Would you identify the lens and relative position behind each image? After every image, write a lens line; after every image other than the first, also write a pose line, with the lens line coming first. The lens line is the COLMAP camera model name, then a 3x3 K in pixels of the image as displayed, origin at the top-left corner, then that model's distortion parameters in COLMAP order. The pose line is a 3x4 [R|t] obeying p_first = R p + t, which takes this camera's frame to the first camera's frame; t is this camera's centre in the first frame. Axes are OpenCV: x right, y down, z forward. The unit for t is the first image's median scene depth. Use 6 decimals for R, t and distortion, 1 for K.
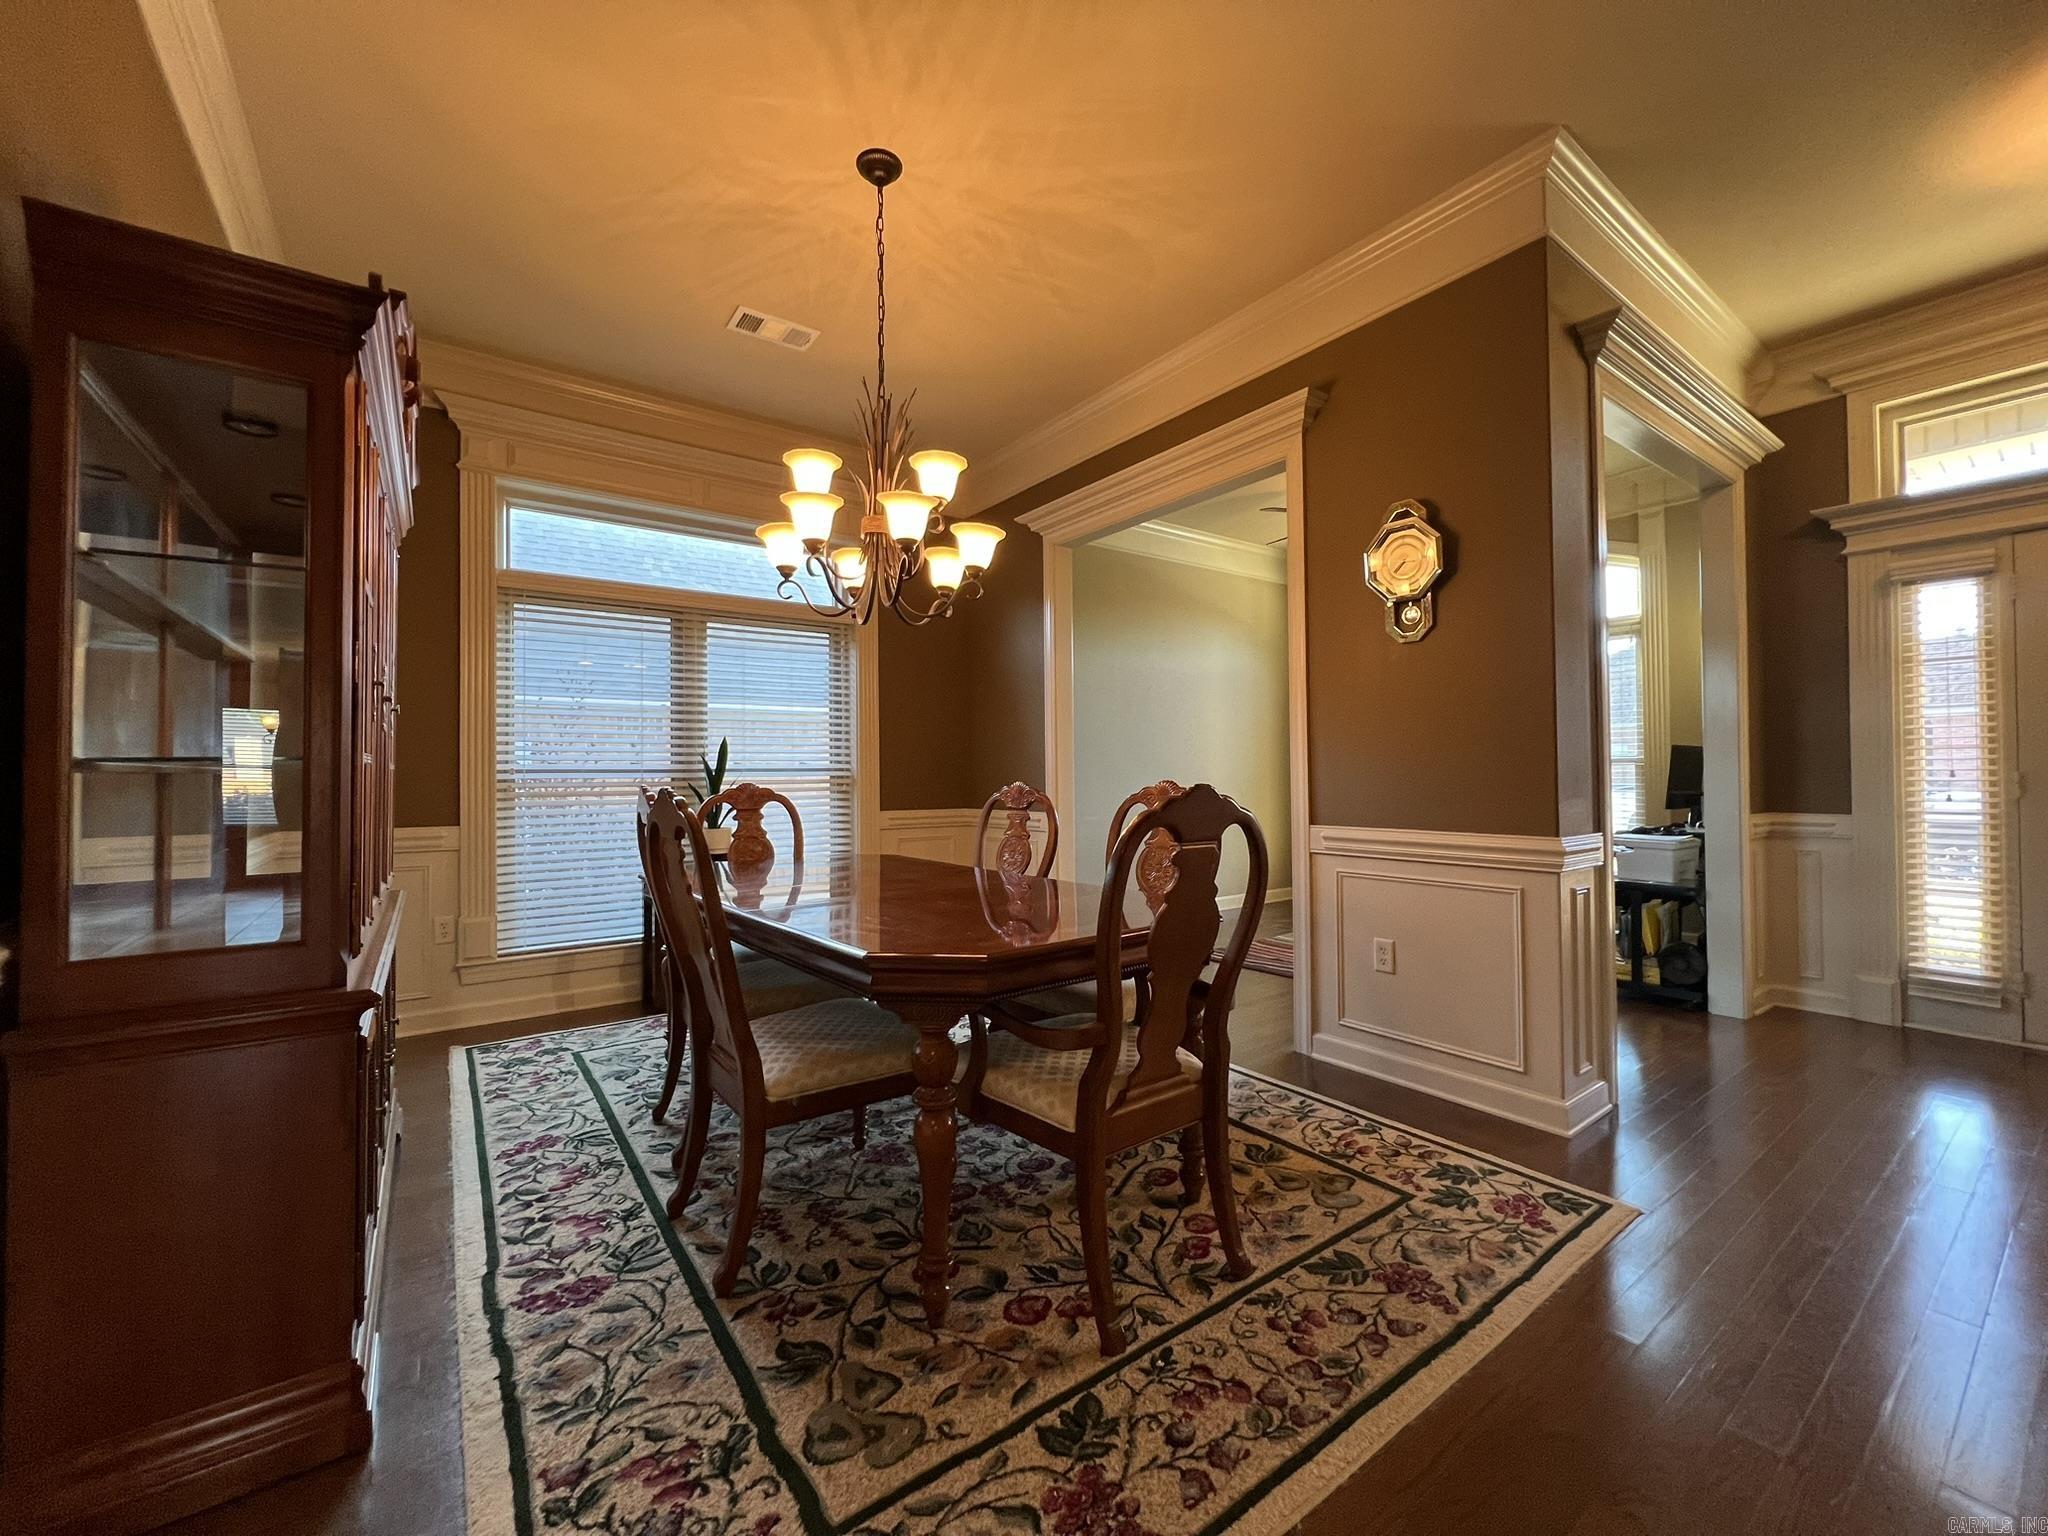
lens RADIAL K [[818.0, 0, 1028.4], [0, 818.0, 770.0], [0, 0, 1]] dist [-0.004064, 0.001513]
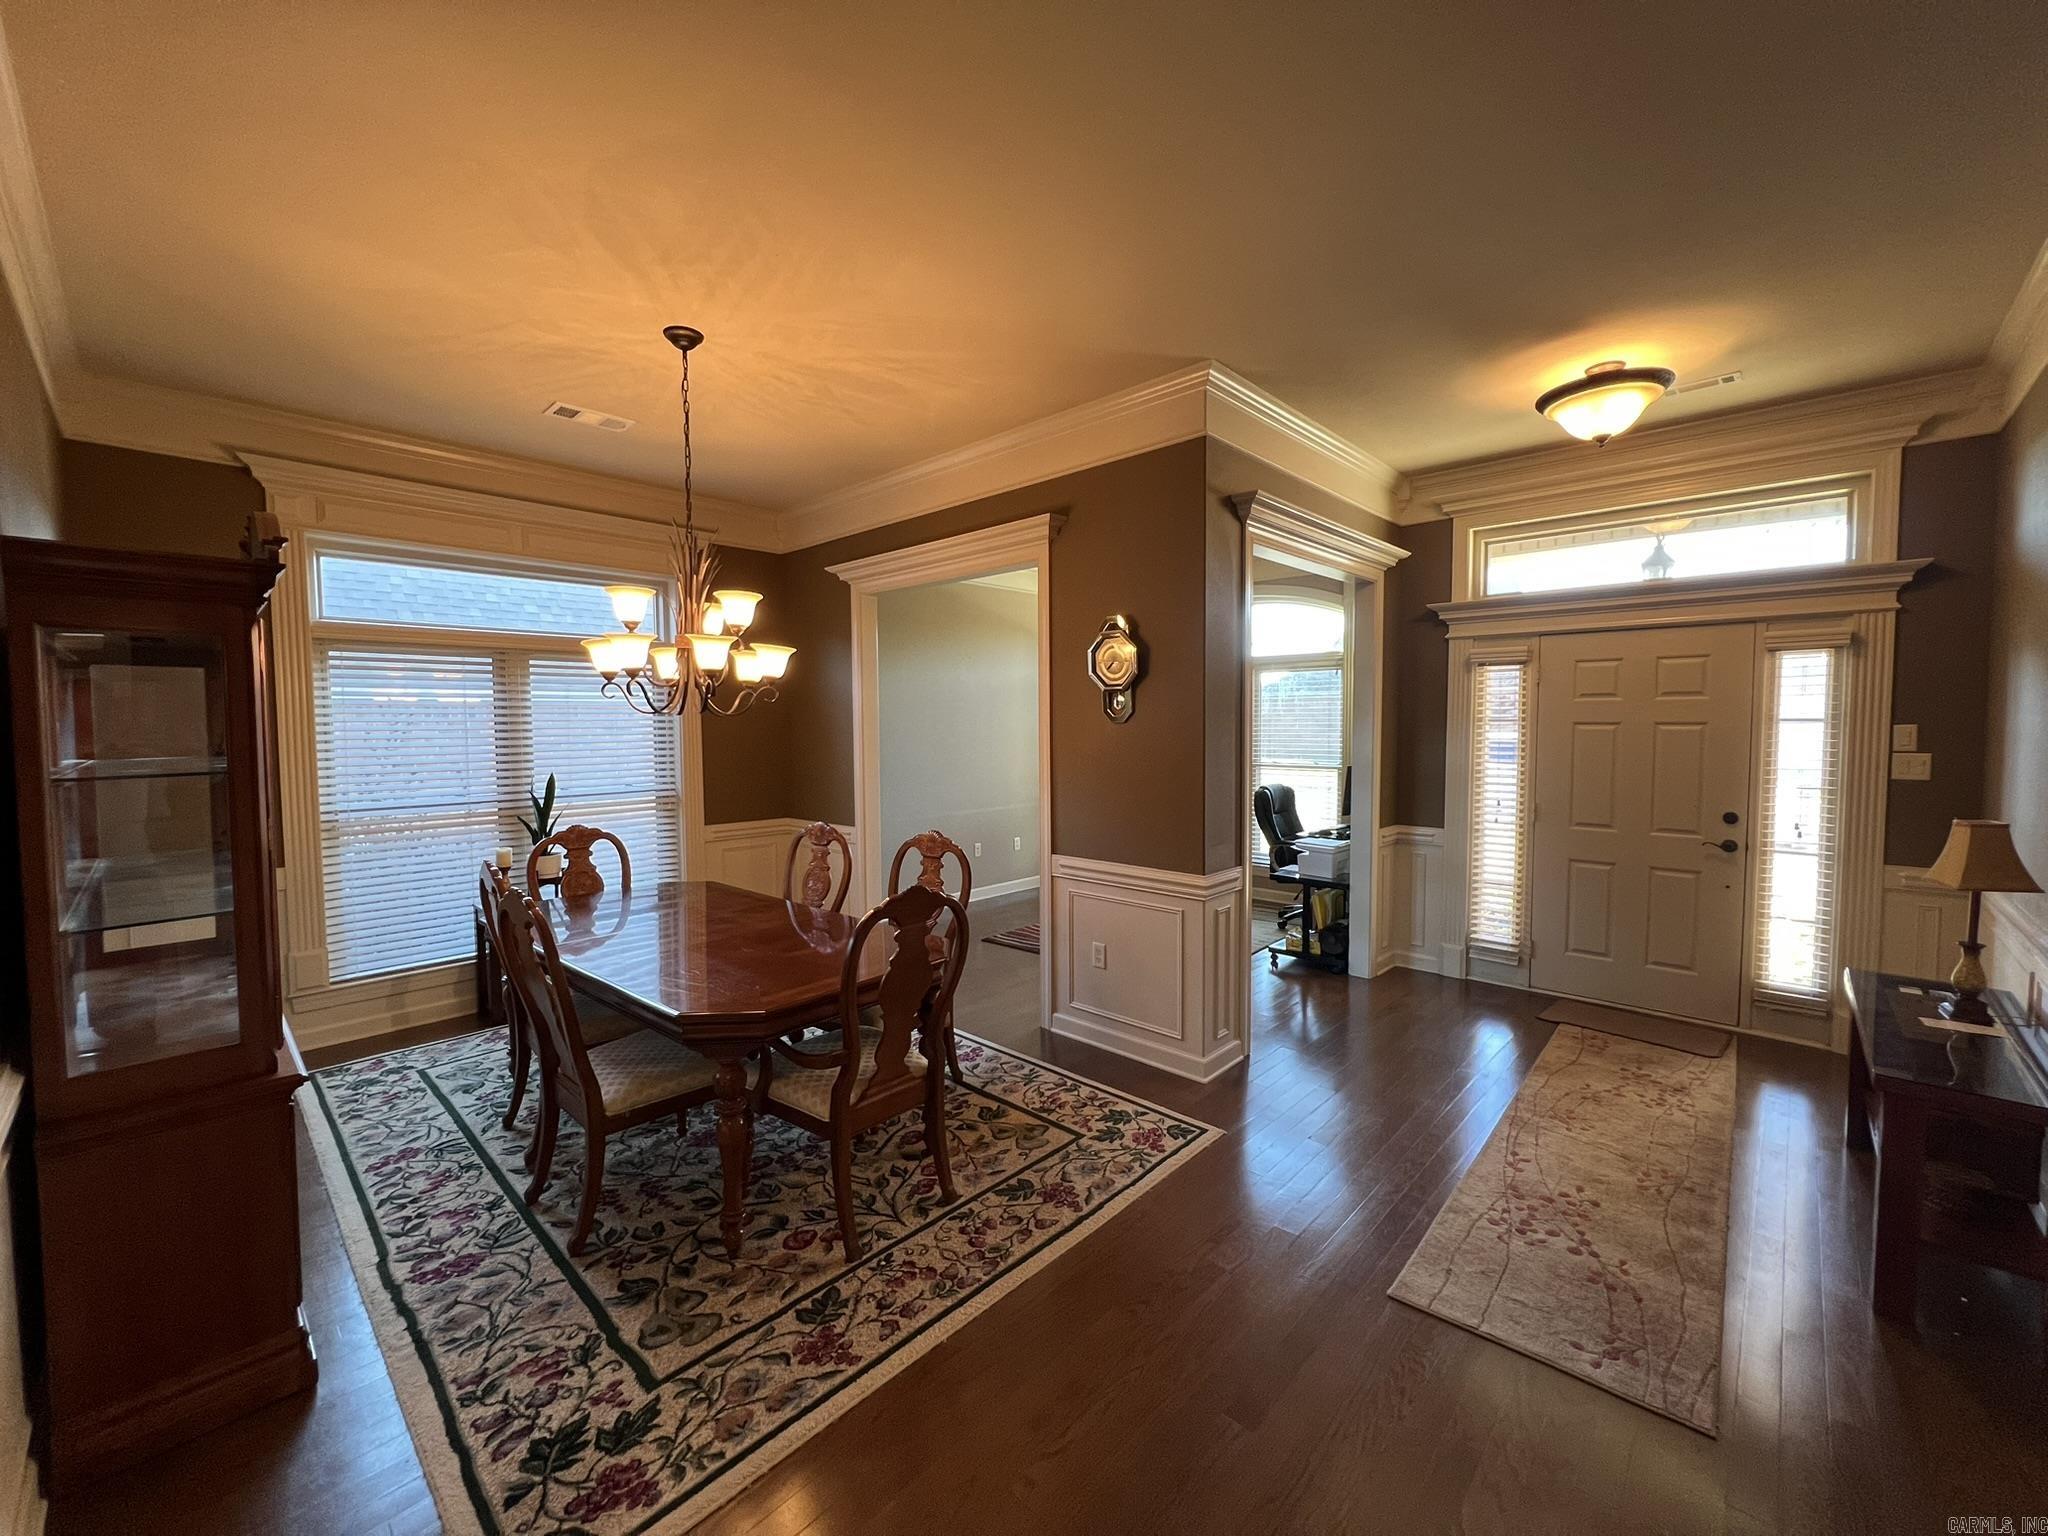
lens RADIAL K [[818.0, 0, 1032.5], [0, 818.0, 763.8], [0, 0, 1]] dist [-0.004064, 0.001513]
pose [[0.982591, -0.007615, 0.185624, 0.109103], [-0.003305, 0.998285, 0.058451, -0.216340], [-0.185750, -0.058047, 0.980881, -0.360177]]
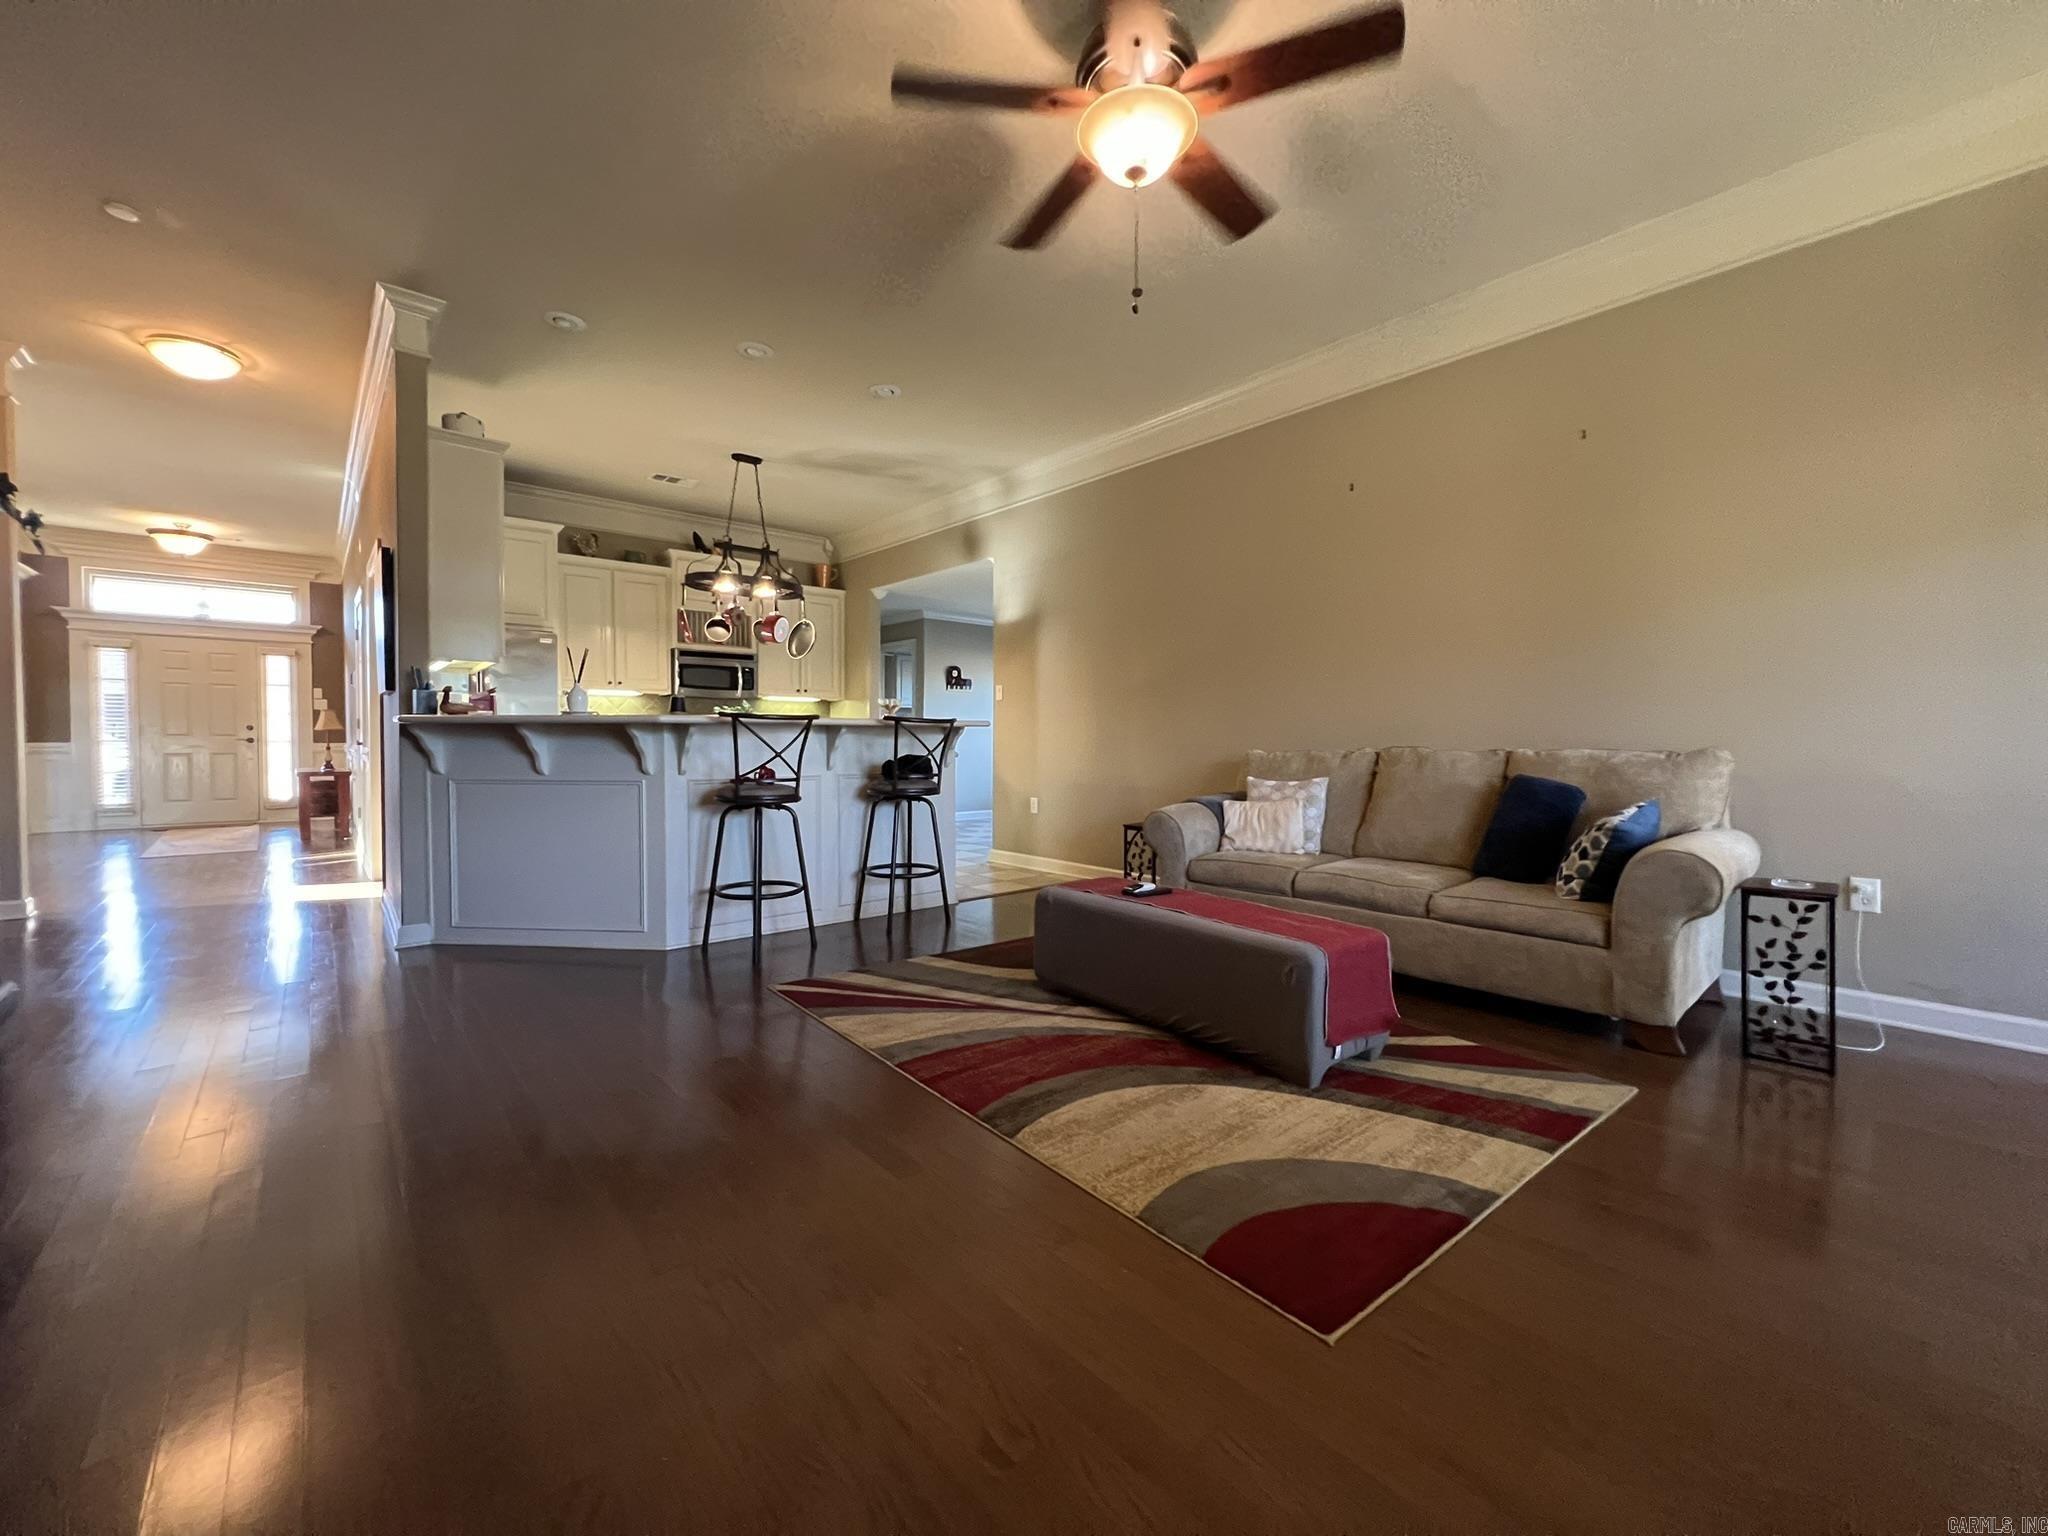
lens RADIAL K [[818.0, 0, 1010.1], [0, 818.0, 755.9], [0, 0, 1]] dist [-0.004064, 0.001513]
pose [[-0.075555, -0.010497, 0.997086, -2.393713], [-0.006831, 0.999927, 0.010009, 0.080811], [-0.997118, -0.006055, -0.075622, -2.362274]]
